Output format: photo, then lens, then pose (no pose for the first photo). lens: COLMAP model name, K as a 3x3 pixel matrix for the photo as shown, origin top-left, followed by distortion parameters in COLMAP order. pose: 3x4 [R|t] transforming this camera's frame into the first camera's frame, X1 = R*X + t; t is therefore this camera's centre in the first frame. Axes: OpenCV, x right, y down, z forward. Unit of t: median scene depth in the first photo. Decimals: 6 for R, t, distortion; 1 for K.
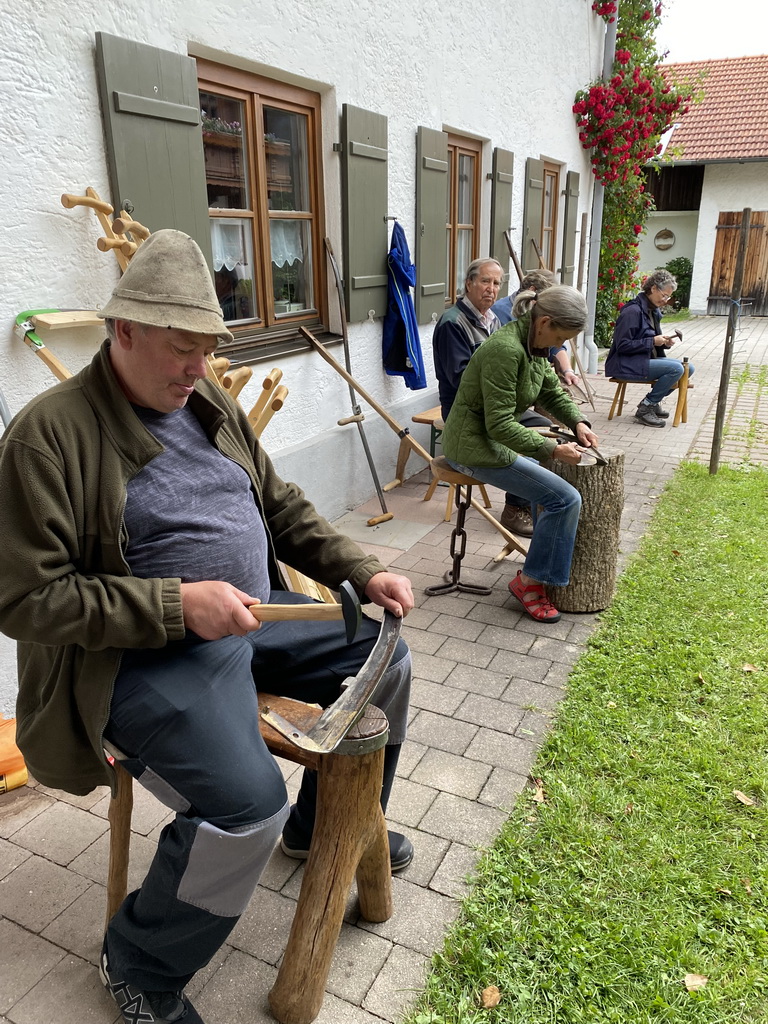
lens RADIAL K [[781.5, 0, 363.7], [0, 781.5, 502.8], [0, 0, 1]] dist [-0.009958, 0.005249]
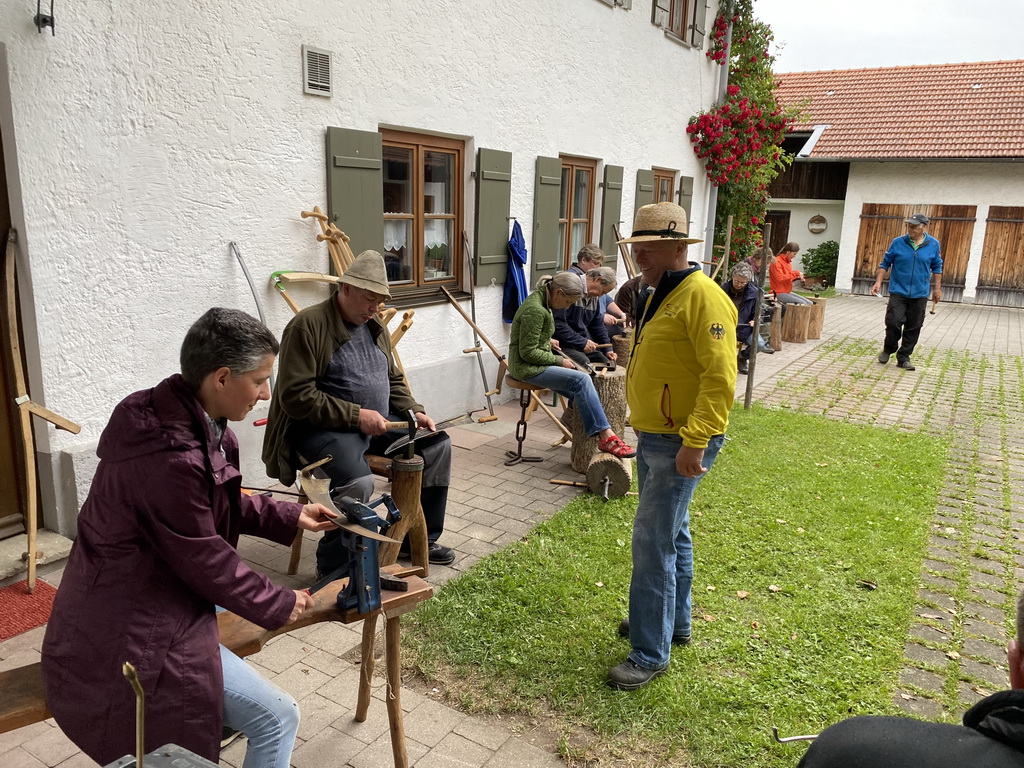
lens RADIAL K [[781.5, 0, 486.5], [0, 781.5, 381.3], [0, 0, 1]] dist [-0.009958, 0.005249]
pose [[0.994203, 0.062604, -0.087411, 0.142754], [-0.071025, 0.992766, -0.096803, 0.093513], [0.080719, 0.102450, 0.991458, -0.459282]]
